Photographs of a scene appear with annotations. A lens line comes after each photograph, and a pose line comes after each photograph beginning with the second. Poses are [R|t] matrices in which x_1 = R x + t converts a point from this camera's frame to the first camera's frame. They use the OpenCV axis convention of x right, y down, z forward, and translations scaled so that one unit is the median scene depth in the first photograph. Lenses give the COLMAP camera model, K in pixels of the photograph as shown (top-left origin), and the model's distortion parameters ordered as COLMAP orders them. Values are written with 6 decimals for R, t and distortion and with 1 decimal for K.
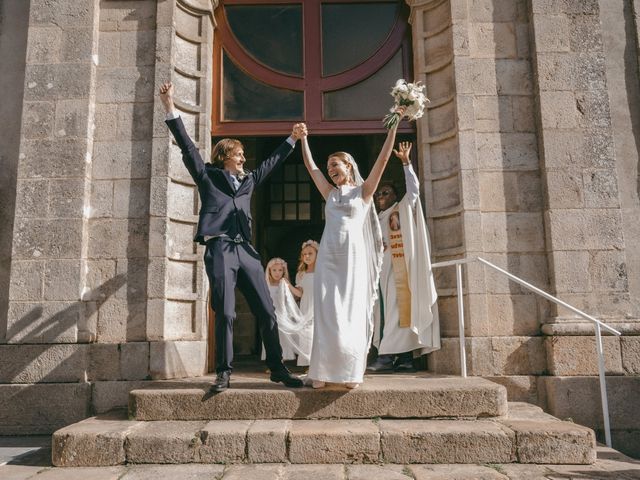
lens RADIAL K [[535.1, 0, 320.0], [0, 535.1, 240.0], [0, 0, 1]] dist [-0.003869, -0.005085]
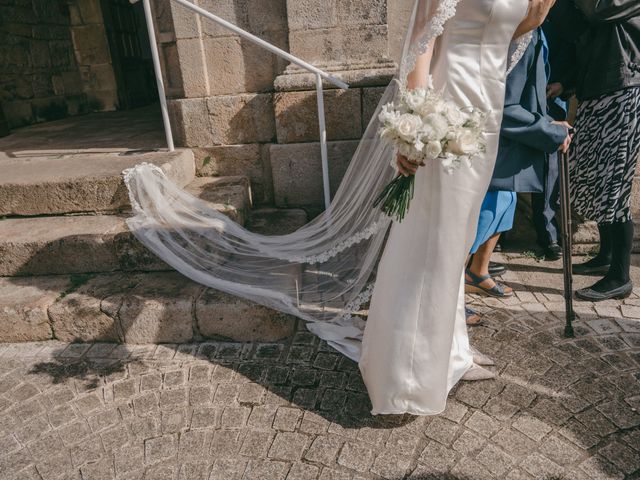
lens RADIAL K [[535.1, 0, 320.0], [0, 535.1, 240.0], [0, 0, 1]] dist [-0.003869, -0.005085]
pose [[0.998286, -0.053760, -0.023116, 0.494224], [0.058326, 0.882028, 0.467573, 0.011853], [-0.004747, -0.468120, 0.883652, 0.222019]]
